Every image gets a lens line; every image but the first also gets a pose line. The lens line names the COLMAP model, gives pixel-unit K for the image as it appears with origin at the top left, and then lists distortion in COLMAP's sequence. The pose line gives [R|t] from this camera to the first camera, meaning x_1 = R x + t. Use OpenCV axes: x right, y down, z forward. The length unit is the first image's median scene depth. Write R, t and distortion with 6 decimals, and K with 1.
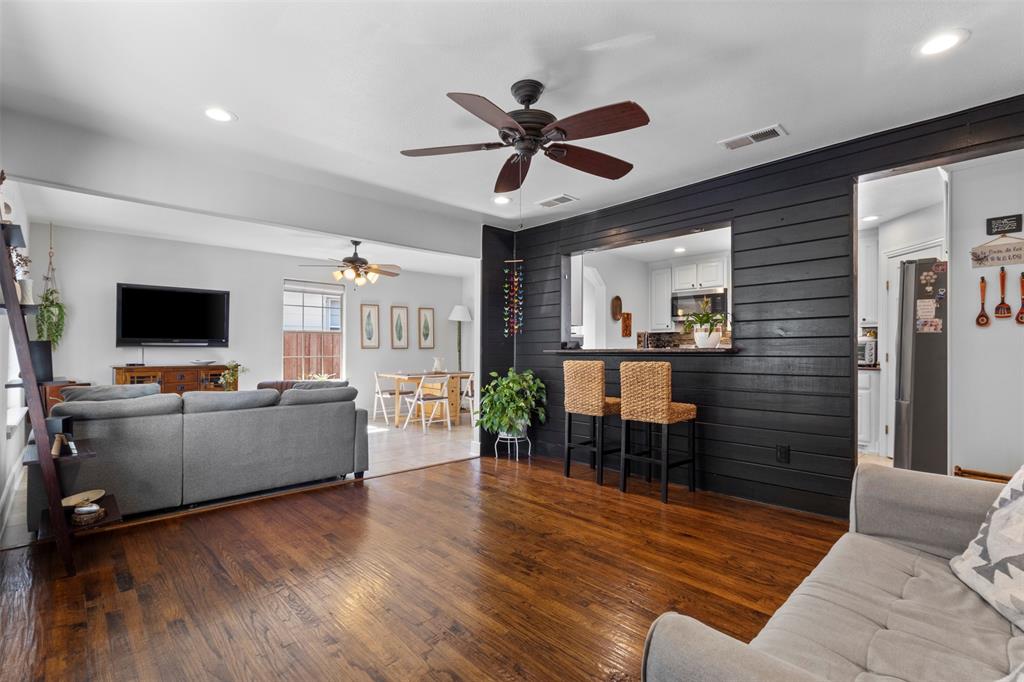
lens RADIAL K [[475.7, 0, 511.6], [0, 475.7, 346.8], [0, 0, 1]] dist [0.001877, 0.000890]
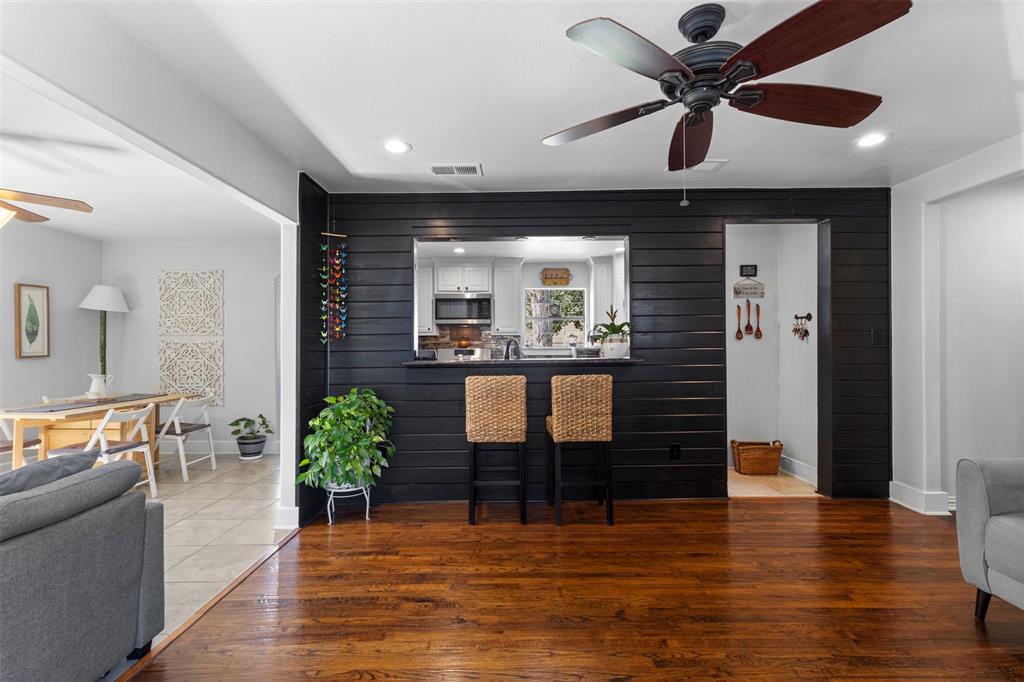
lens RADIAL K [[472.2, 0, 515.1], [0, 472.2, 342.0], [0, 0, 1]] dist [0.002991, 0.000426]
pose [[0.680451, 0.001387, 0.732792, -0.340472], [0.000846, 0.999996, -0.002678, -0.021497], [-0.732793, 0.002442, 0.680447, 0.350428]]
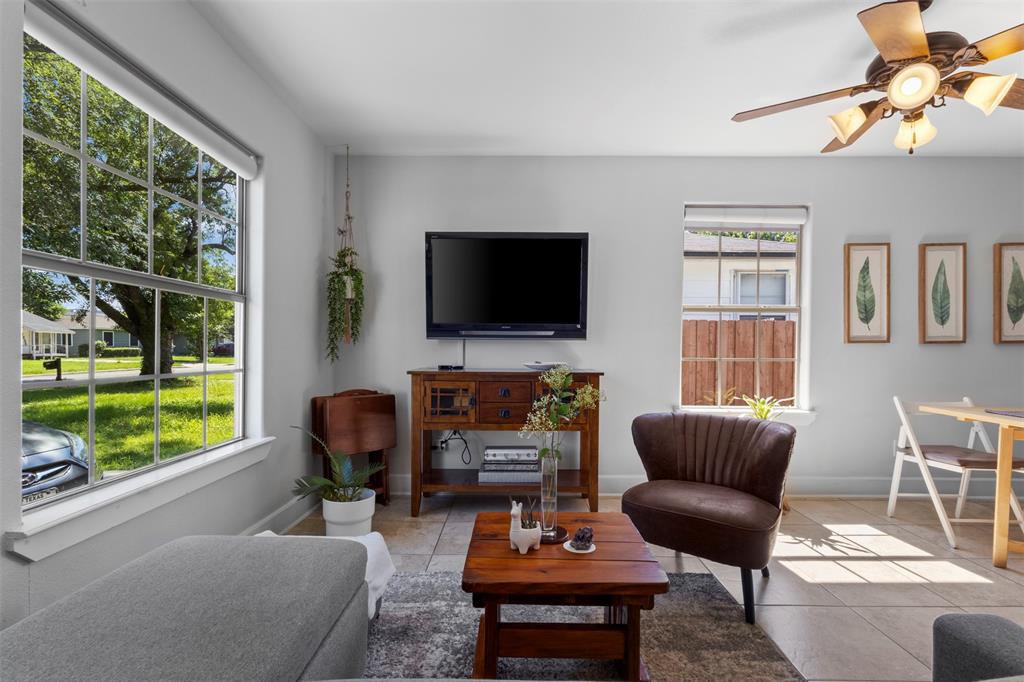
lens RADIAL K [[475.1, 0, 524.2], [0, 475.1, 354.2], [0, 0, 1]] dist [0.009710, 0.000639]
pose [[0.739239, 0.006358, -0.673413, -0.361133], [-0.002463, 0.999974, 0.006738, 0.018583], [0.673438, -0.003322, 0.739236, 0.702945]]
